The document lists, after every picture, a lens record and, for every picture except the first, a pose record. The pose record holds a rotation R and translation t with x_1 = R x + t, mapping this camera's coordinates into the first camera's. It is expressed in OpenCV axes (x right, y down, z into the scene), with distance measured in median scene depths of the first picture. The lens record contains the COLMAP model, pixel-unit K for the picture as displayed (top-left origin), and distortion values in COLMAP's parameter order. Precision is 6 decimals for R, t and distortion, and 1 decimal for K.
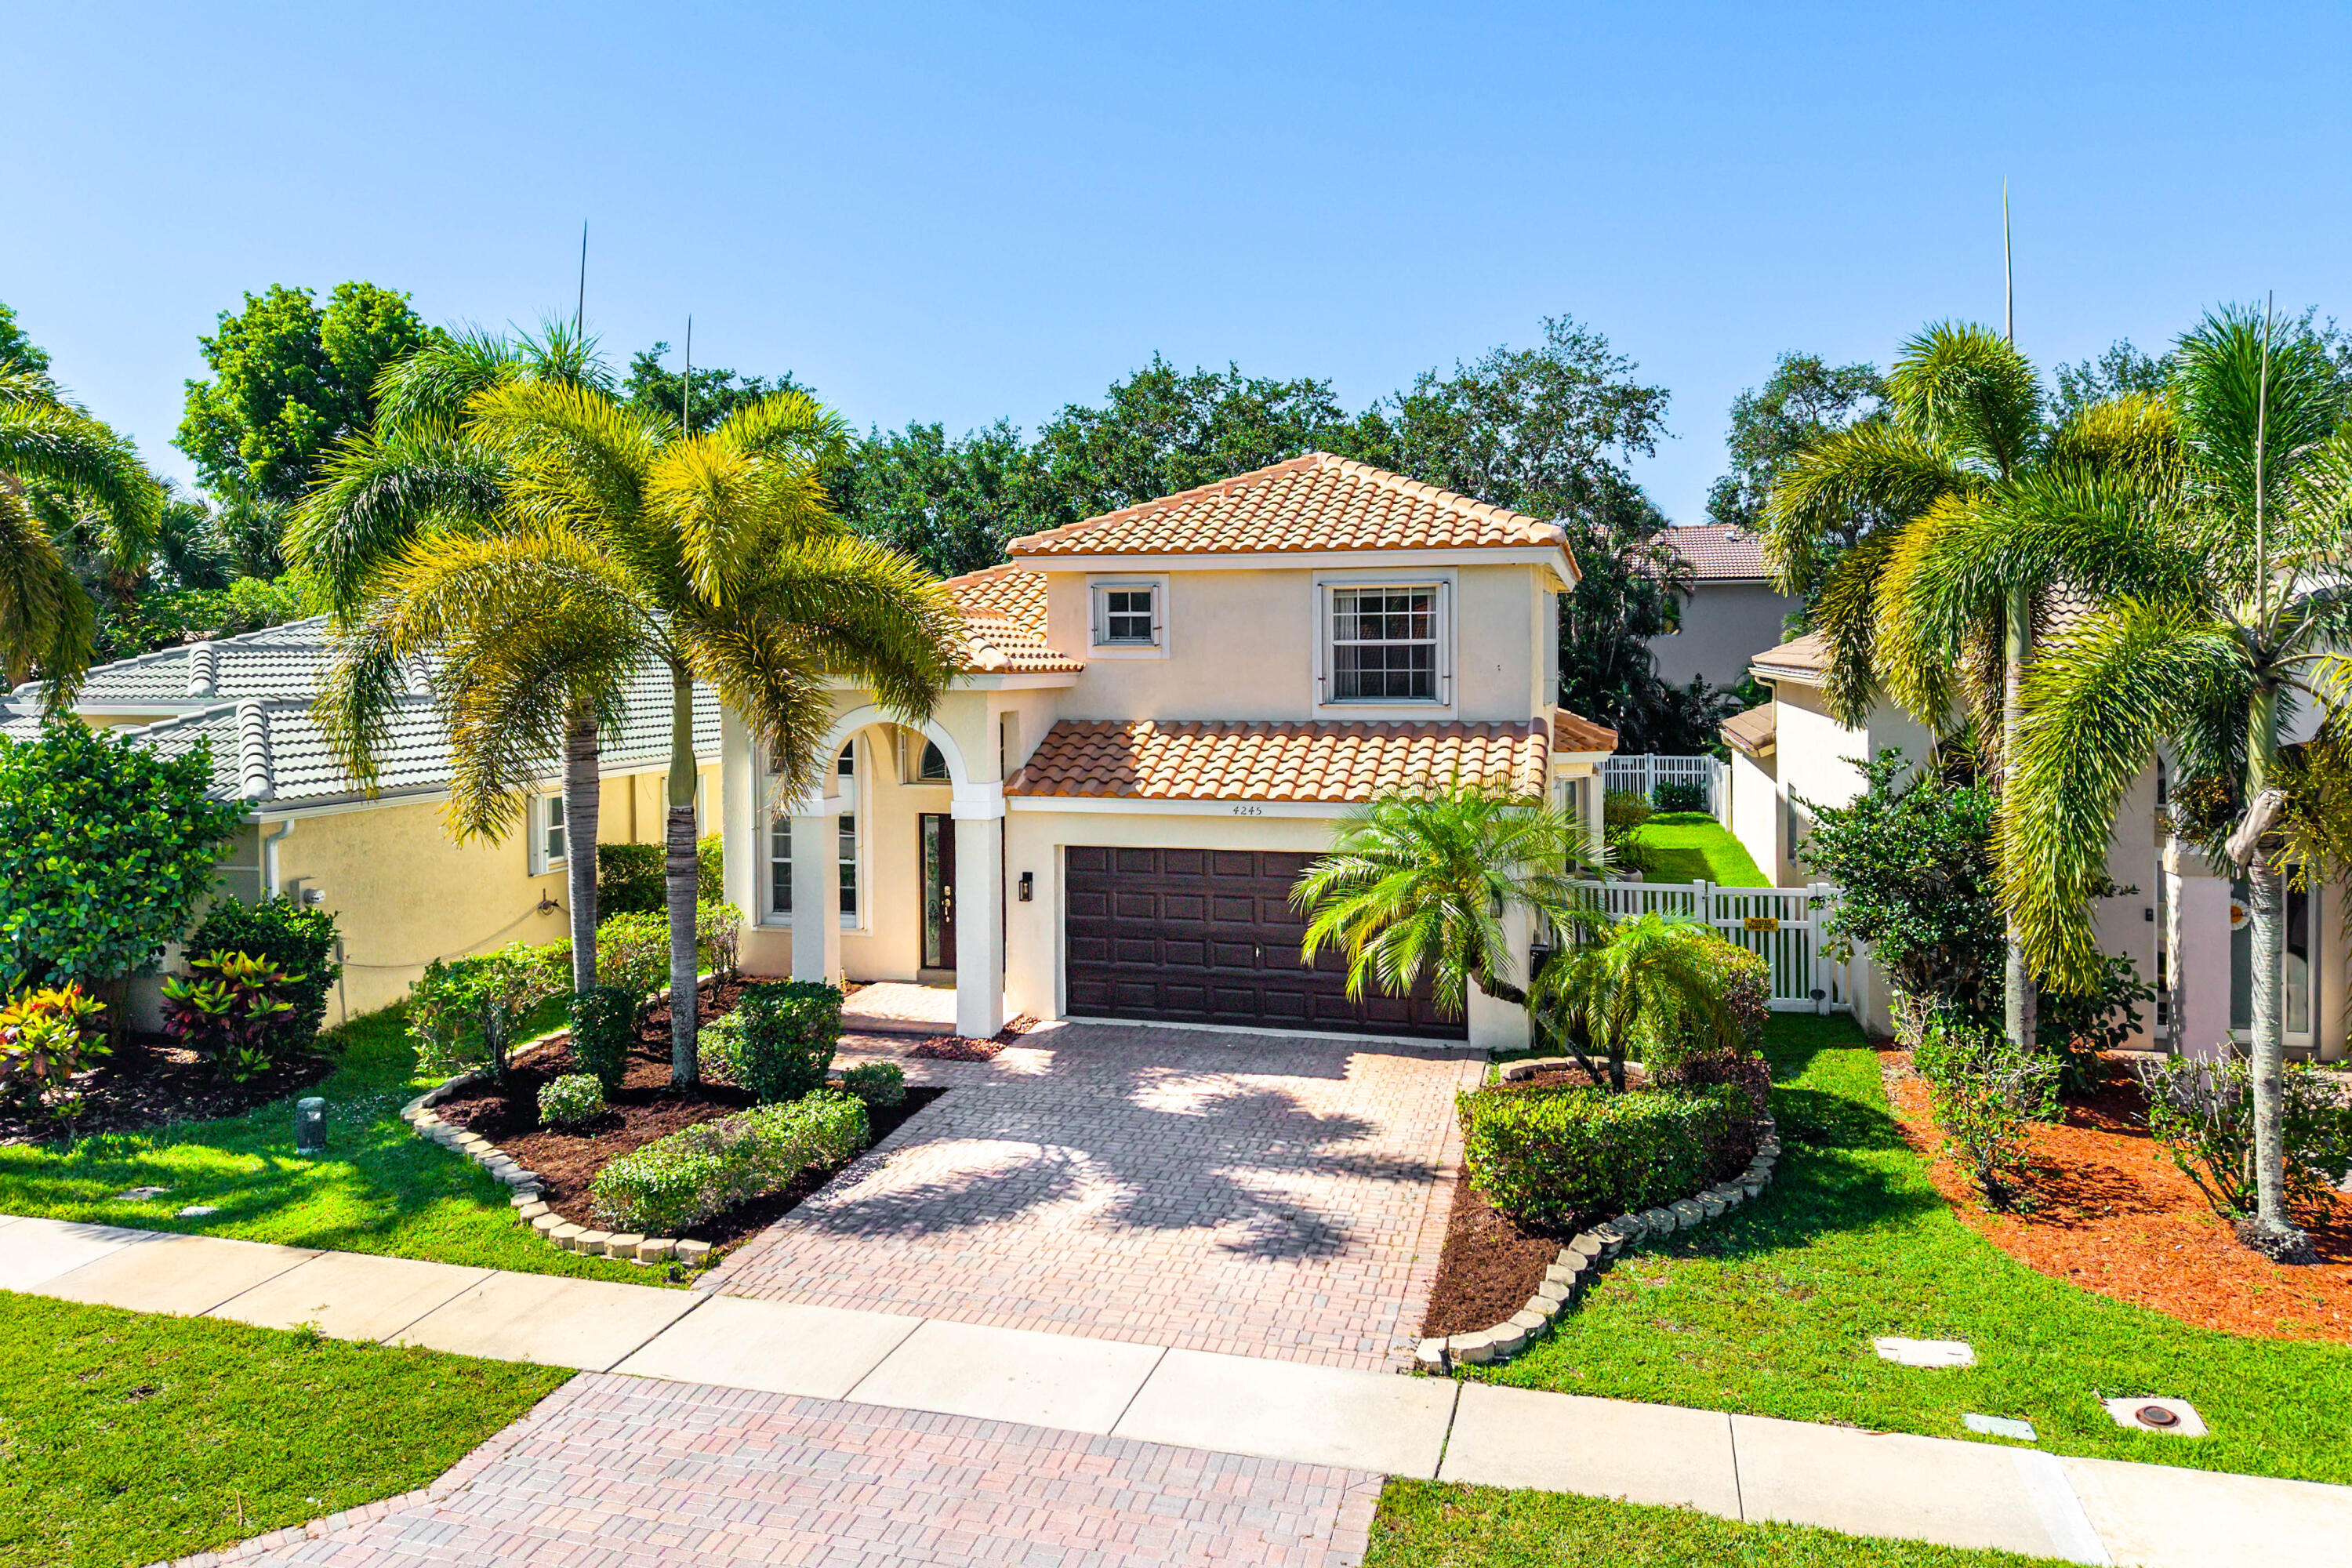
lens RADIAL K [[1540.3, 0, 1180.7], [0, 1540.3, 840.1], [0, 0, 1]] dist [0.028863, -0.032493]
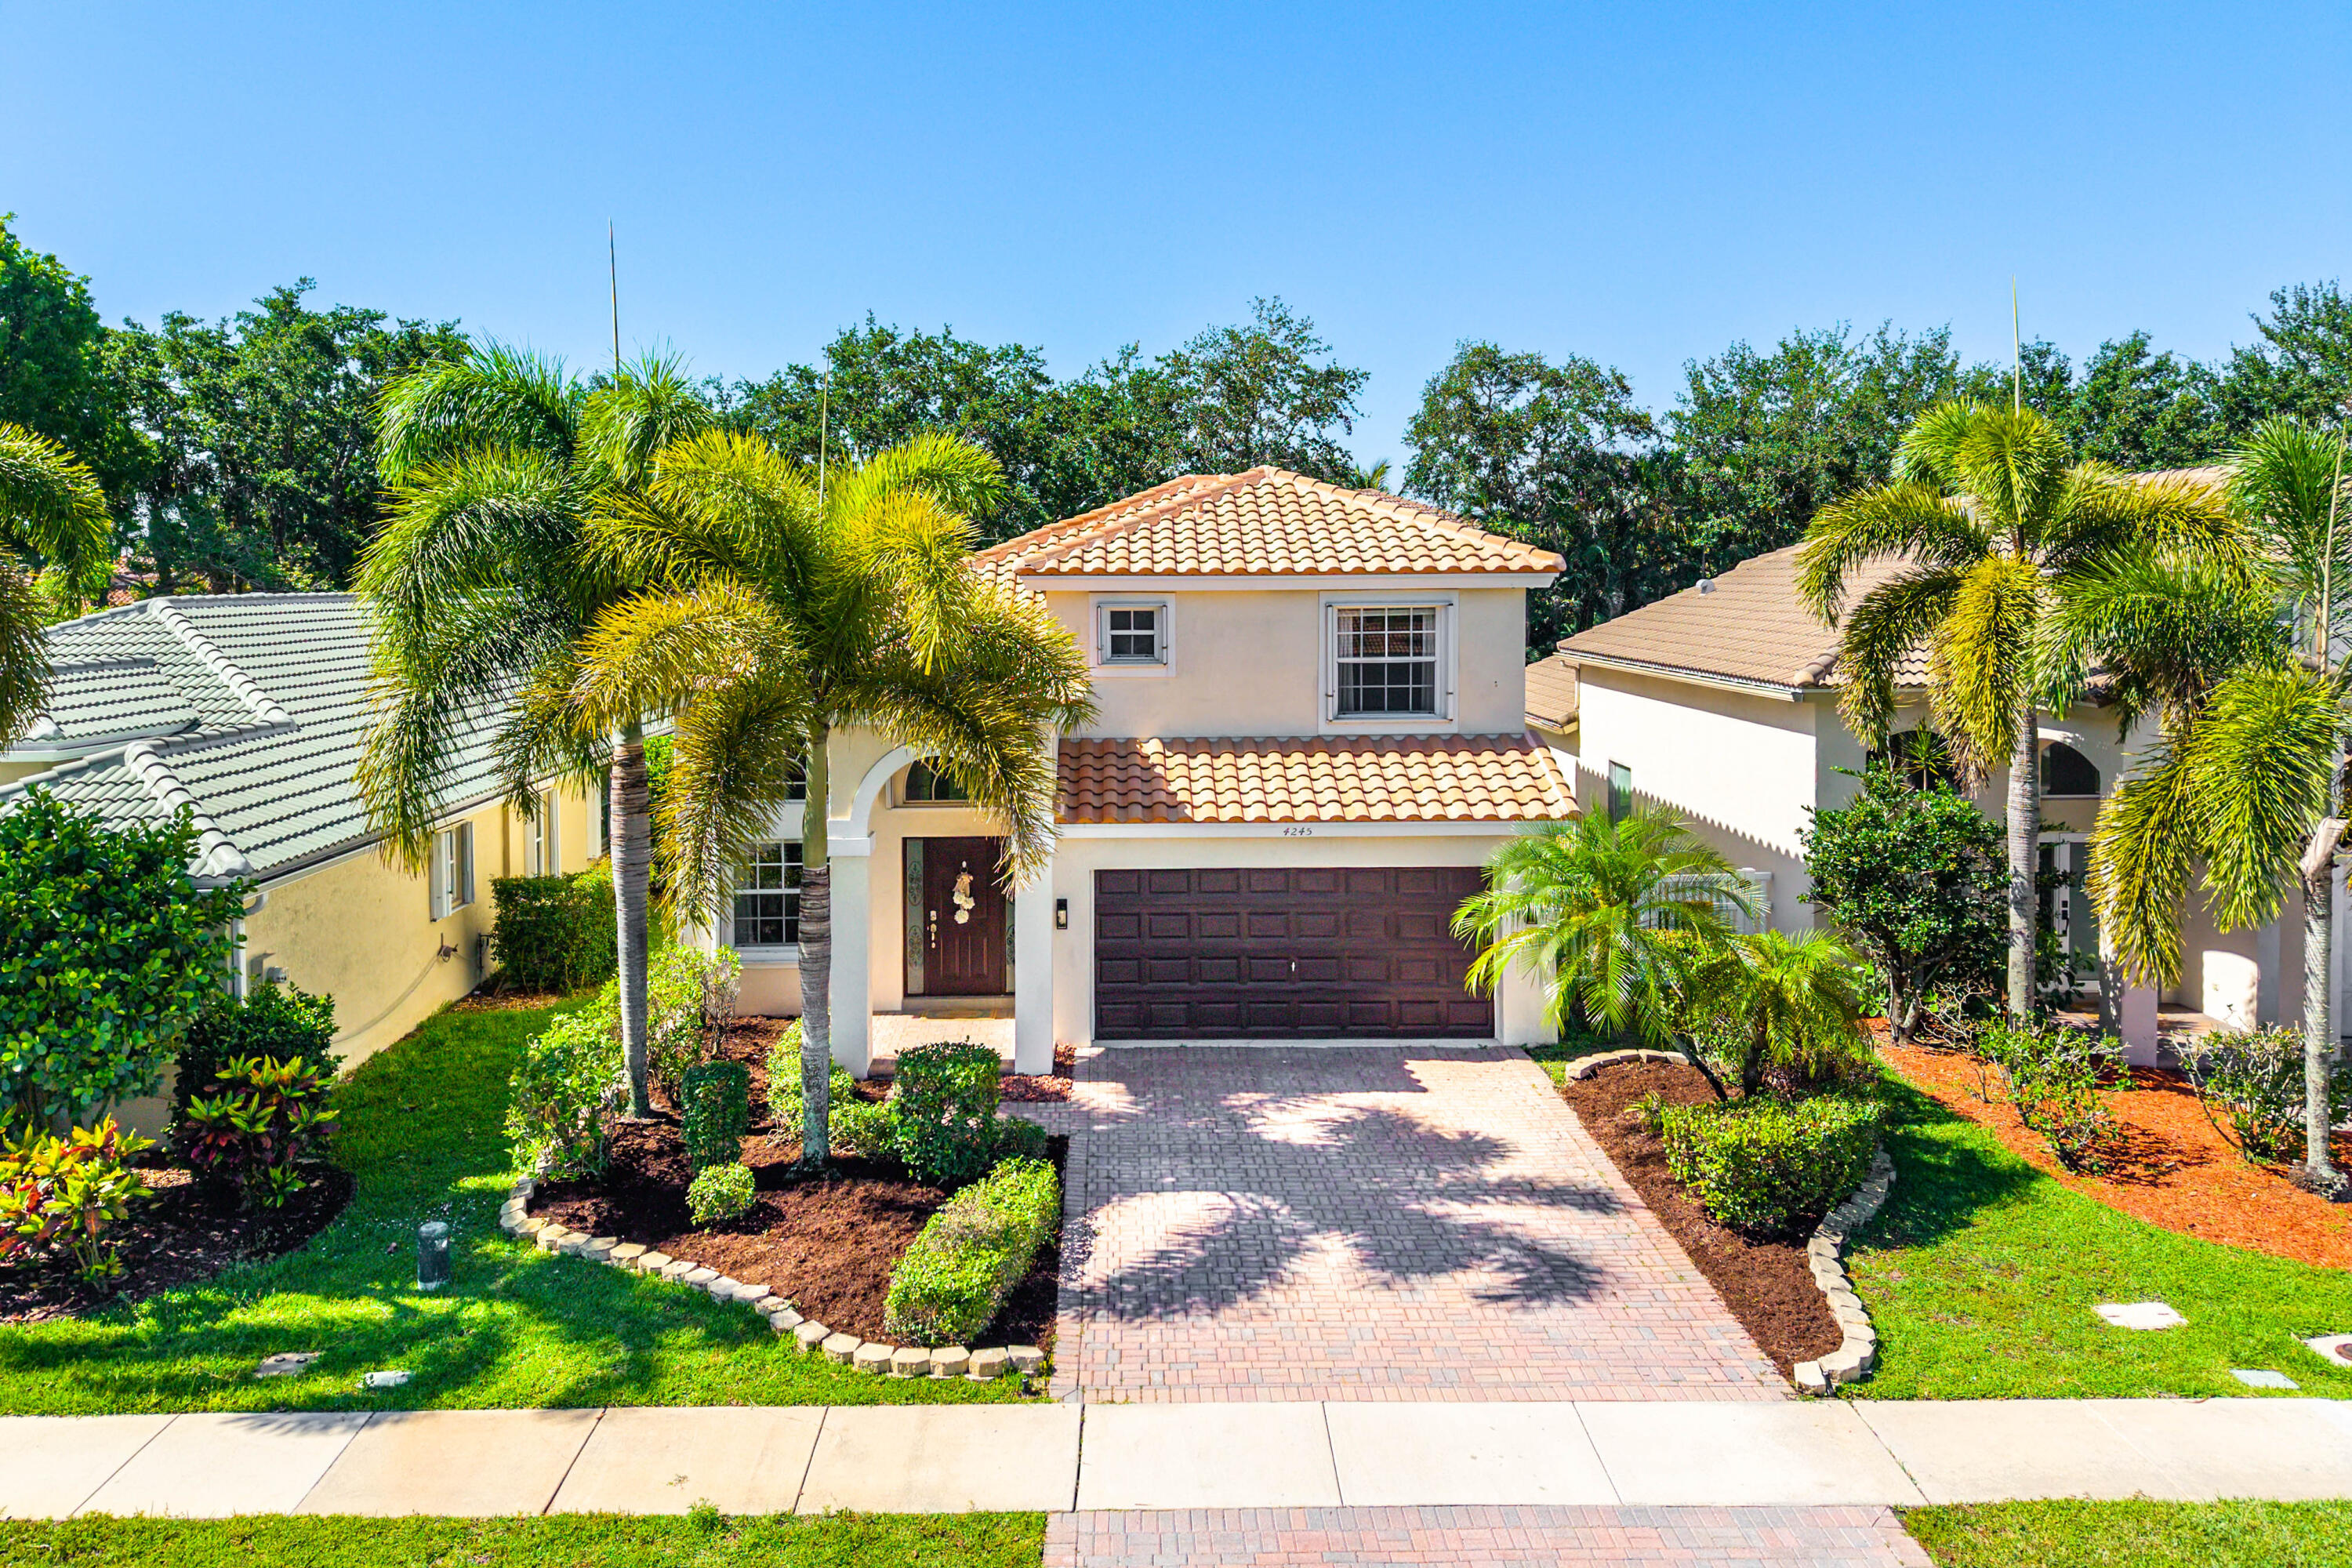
lens RADIAL K [[1541.0, 0, 1176.0], [0, 1541.0, 784.0], [0, 0, 1]] dist [0.026077, -0.022606]
pose [[0.966059, -0.035127, 0.255921, -0.398286], [0.034716, 0.999378, 0.006124, -0.080644], [-0.255977, 0.002968, 0.966678, 0.041648]]
